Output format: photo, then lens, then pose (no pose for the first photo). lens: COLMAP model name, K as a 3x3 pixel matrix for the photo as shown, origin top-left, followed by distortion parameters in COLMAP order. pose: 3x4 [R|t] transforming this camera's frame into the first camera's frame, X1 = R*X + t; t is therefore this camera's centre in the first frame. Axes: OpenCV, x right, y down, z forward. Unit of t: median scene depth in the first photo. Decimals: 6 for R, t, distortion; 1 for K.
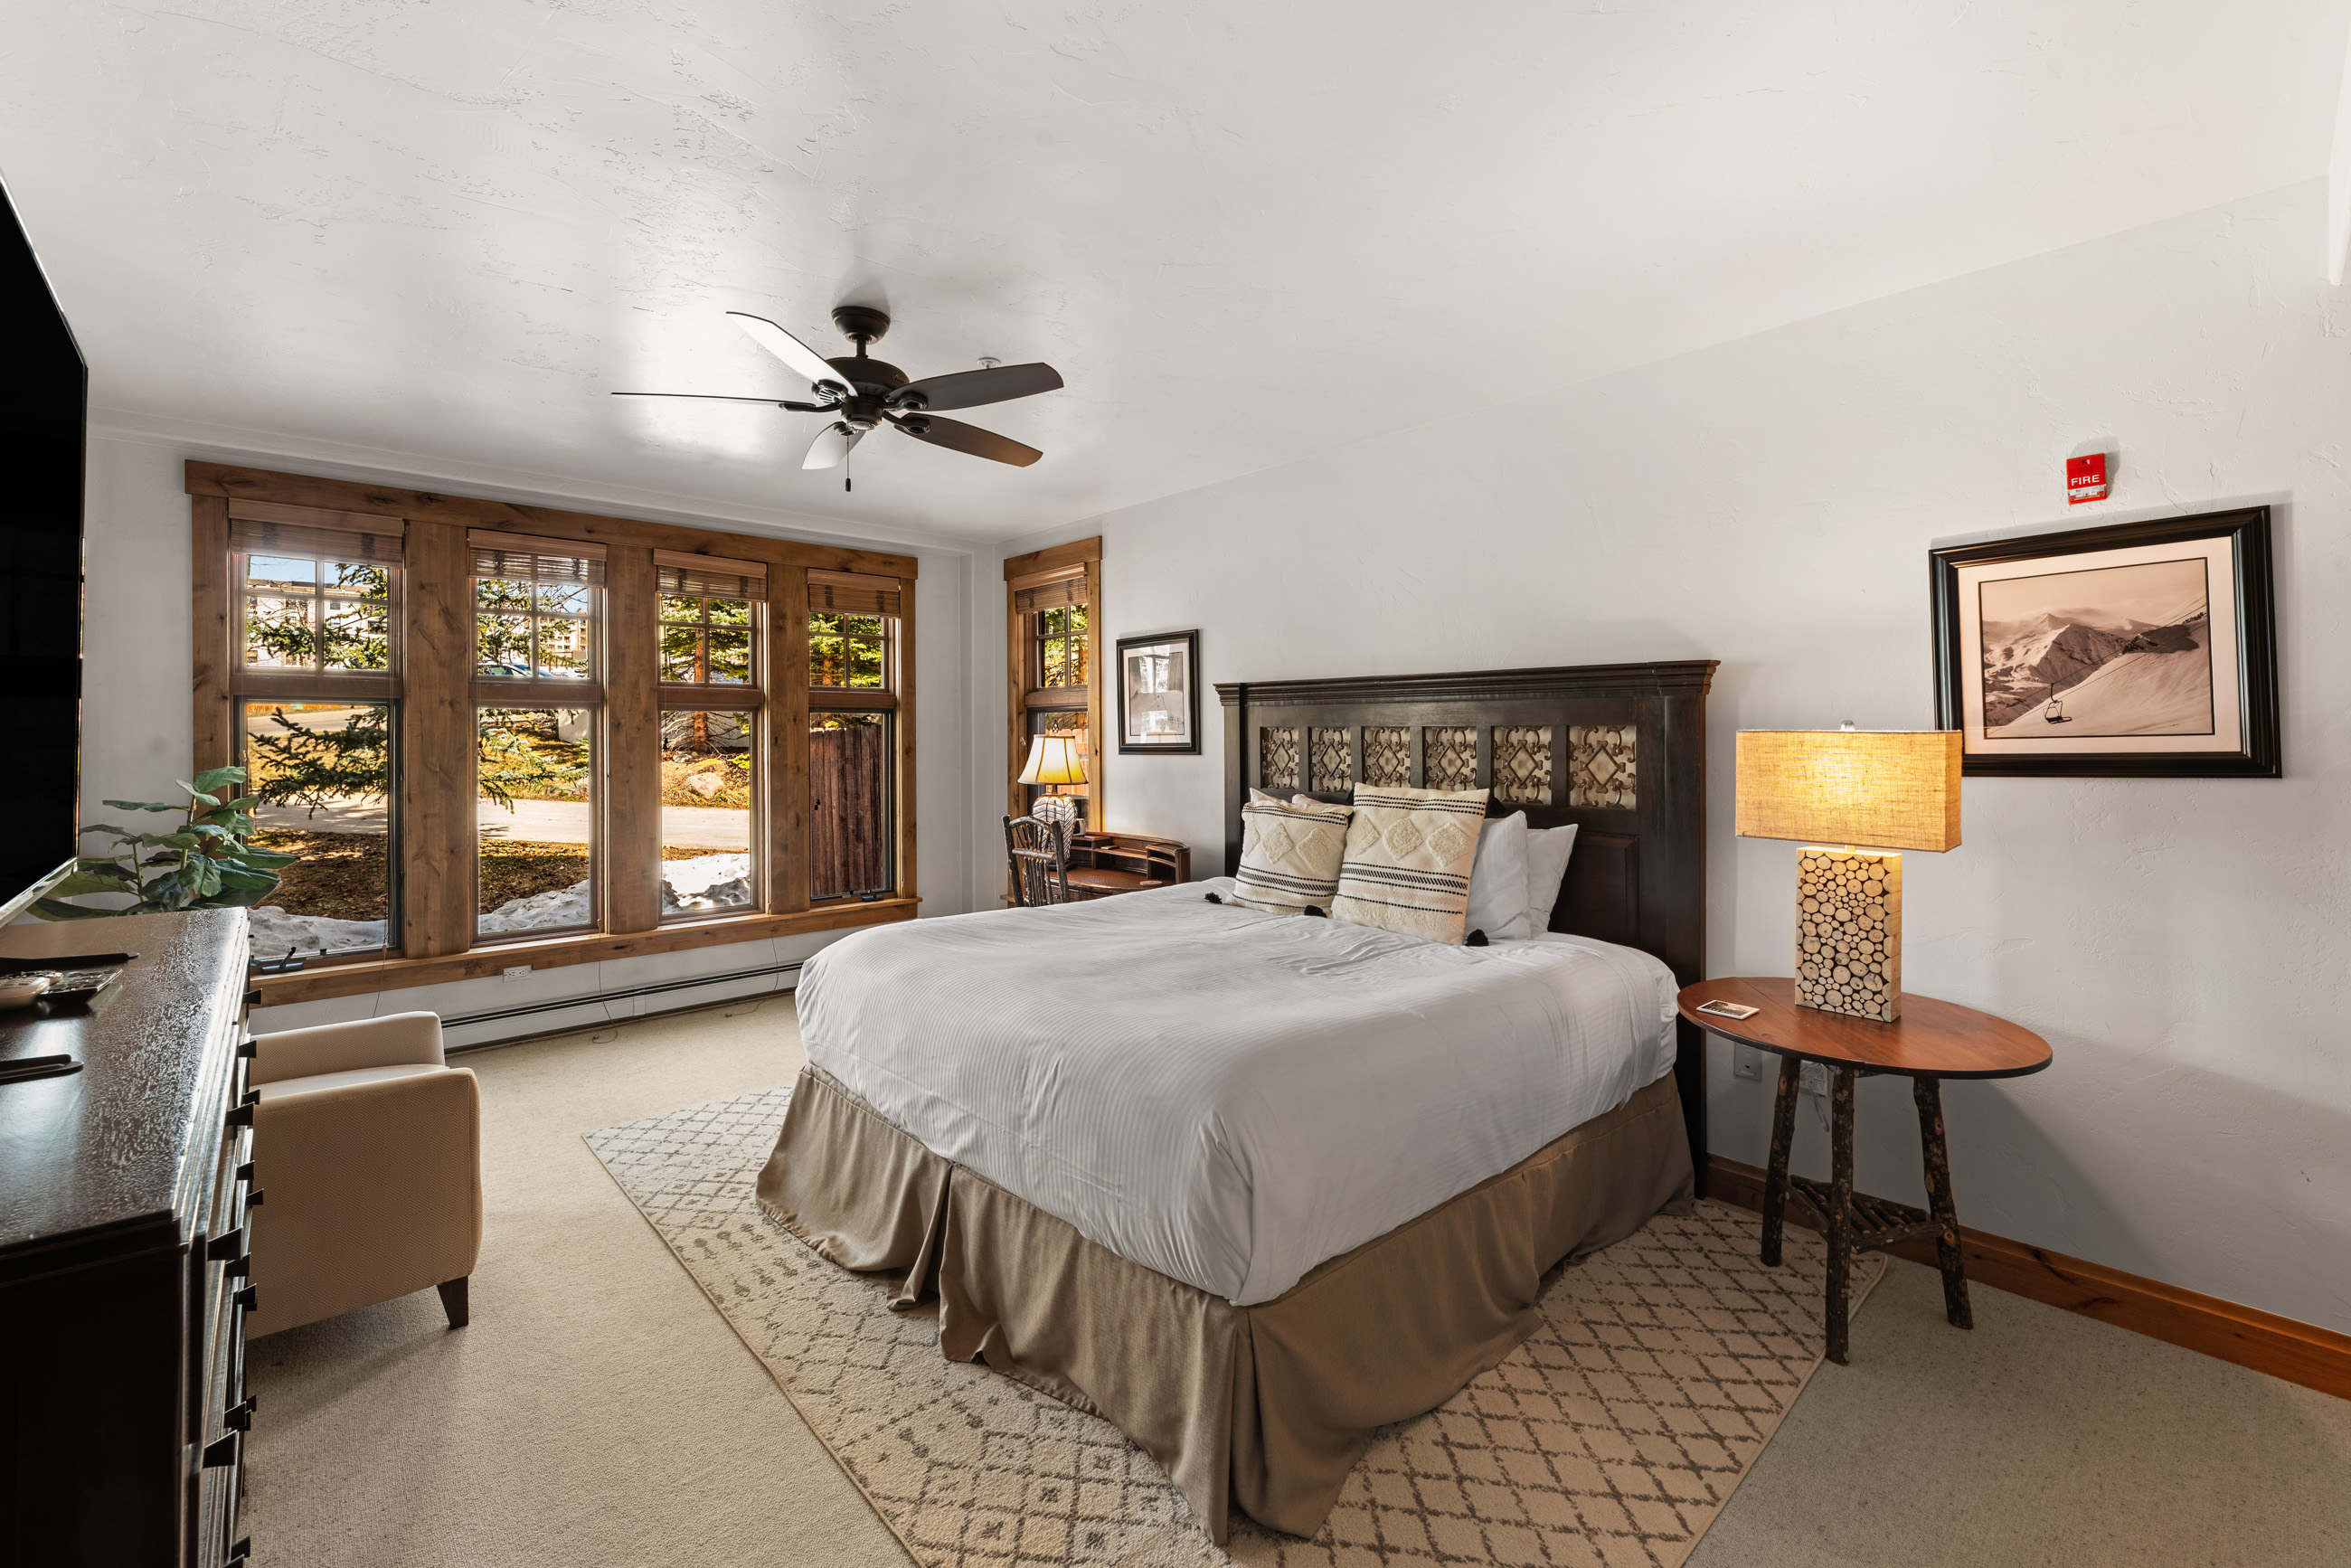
lens RADIAL K [[975.7, 0, 1175.2], [0, 975.7, 773.7], [0, 0, 1]] dist [-0.001497, -0.000376]
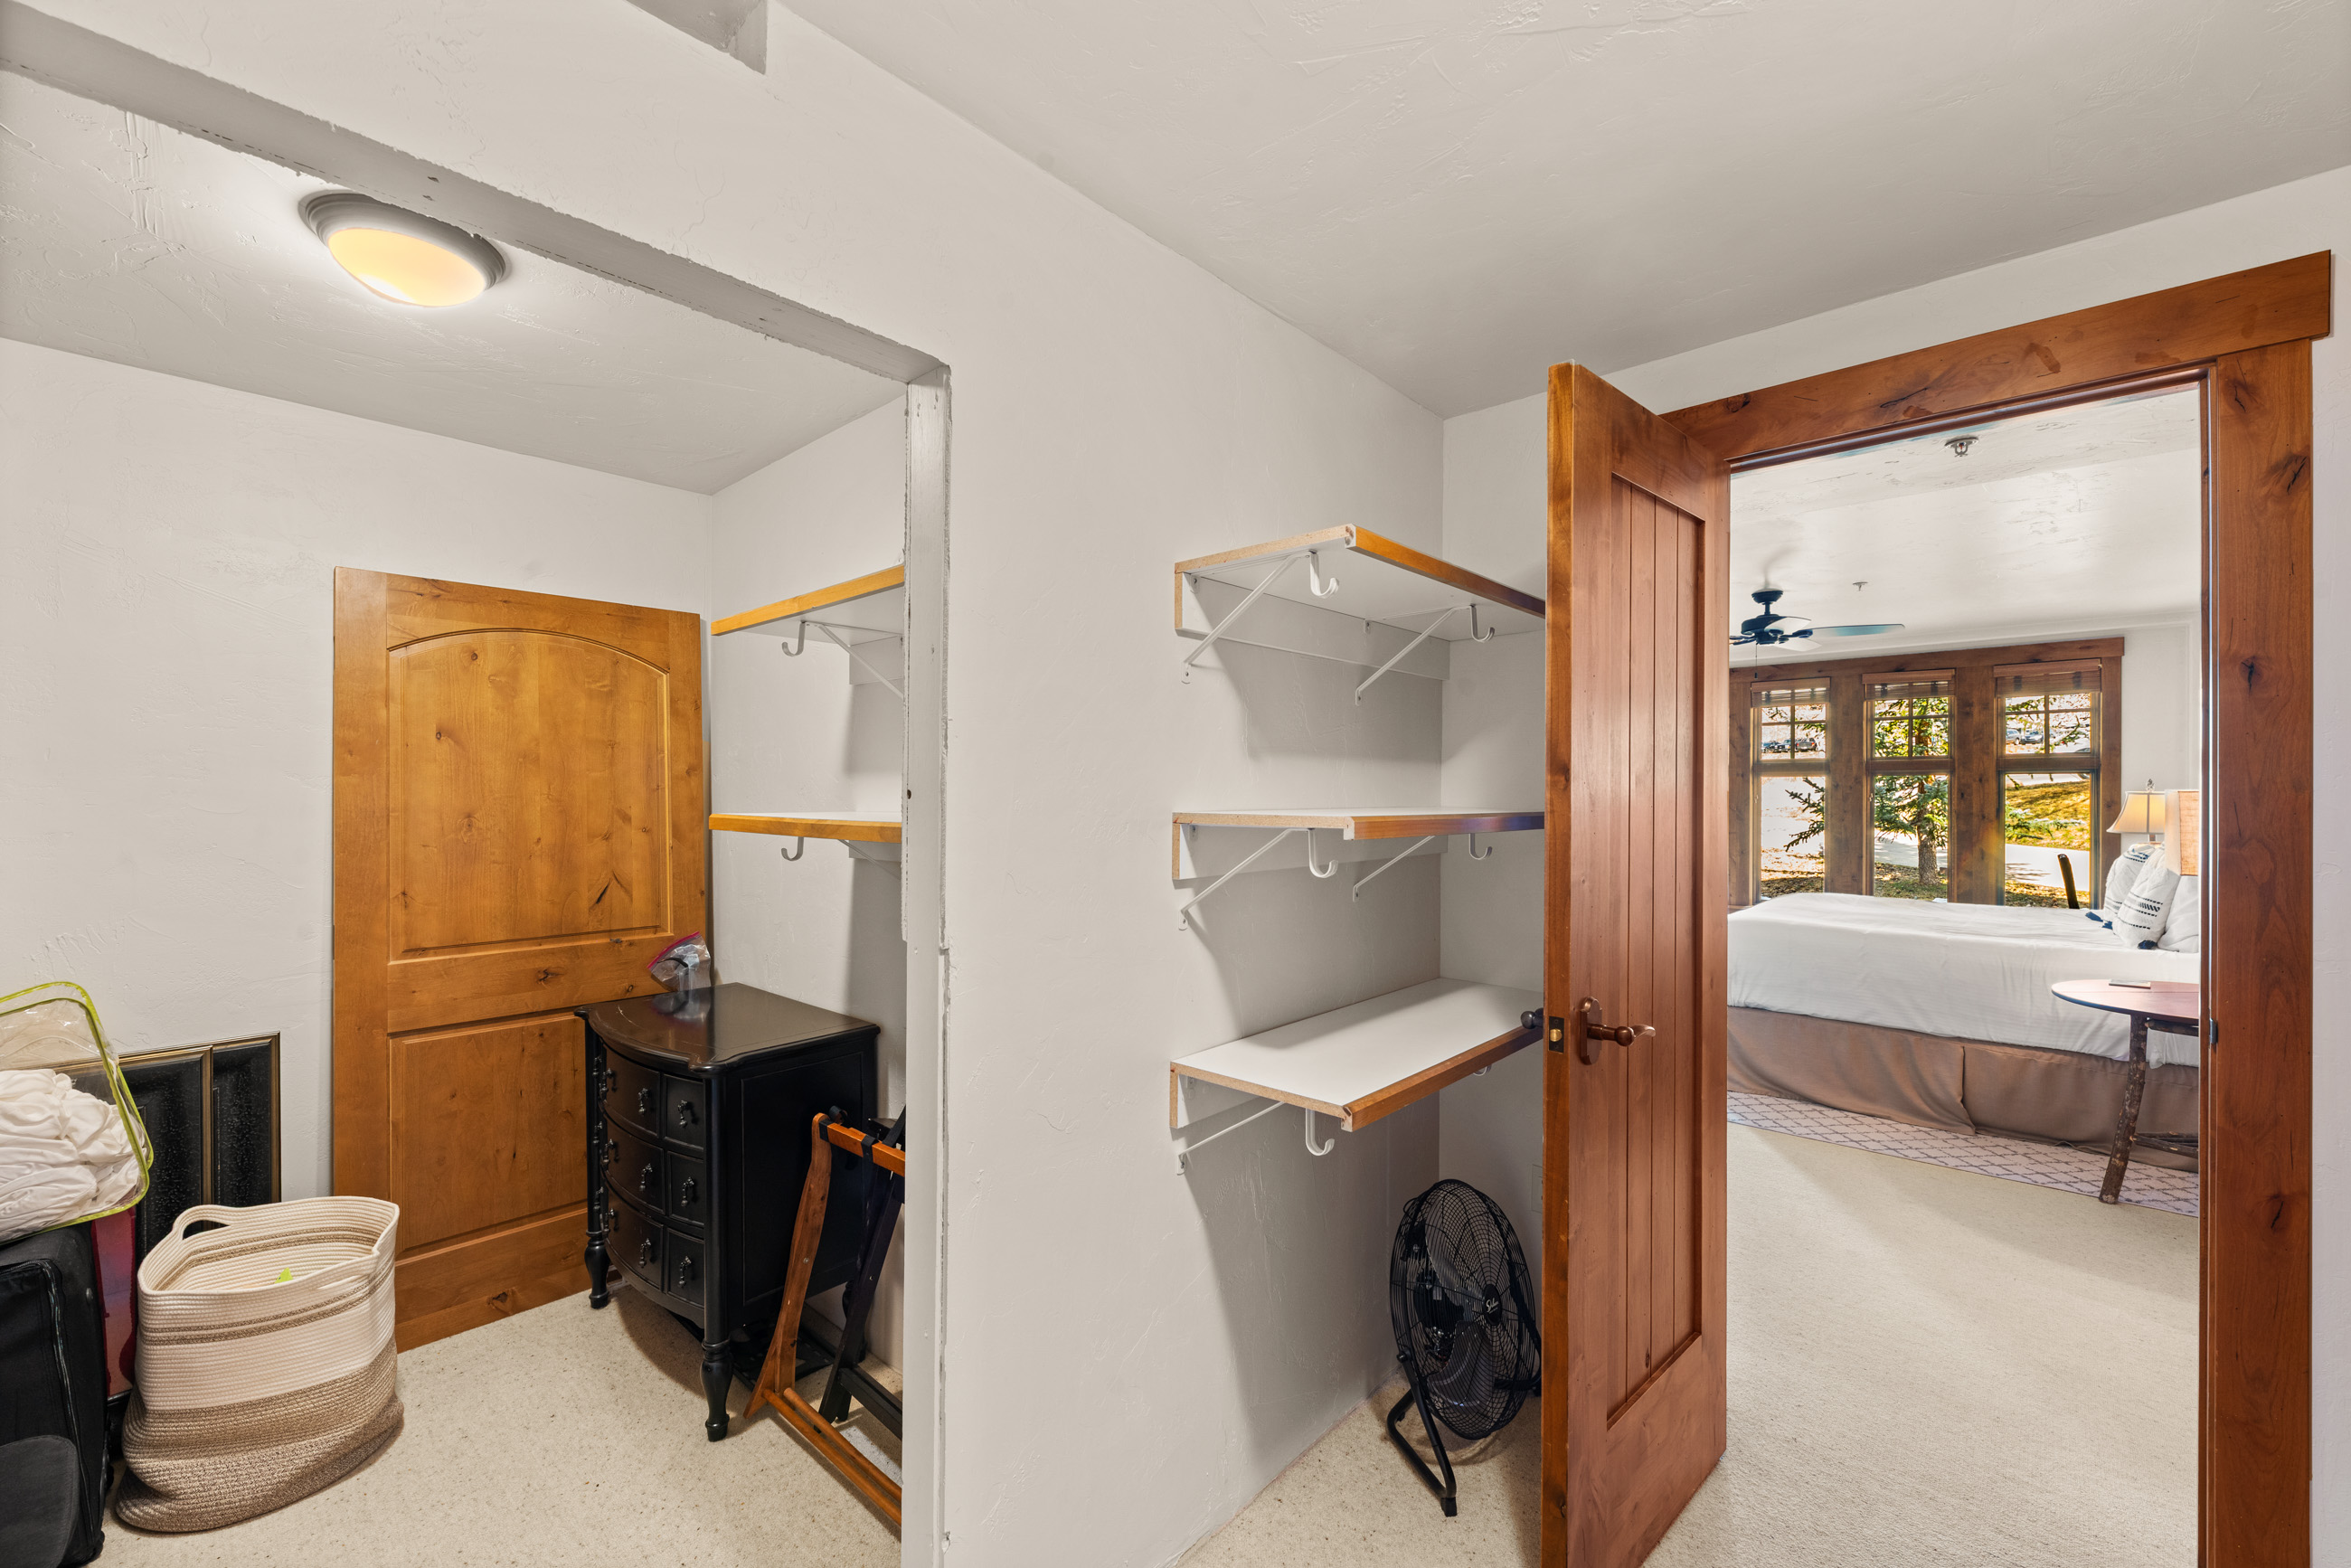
lens RADIAL K [[954.5, 0, 1159.1], [0, 954.5, 786.6], [0, 0, 1]] dist [0.001282, 0.000028]
pose [[0.093685, -0.004516, -0.995592, 2.009267], [-0.041565, 0.999100, -0.008444, 0.031437], [0.994734, 0.042173, 0.093413, -0.624477]]
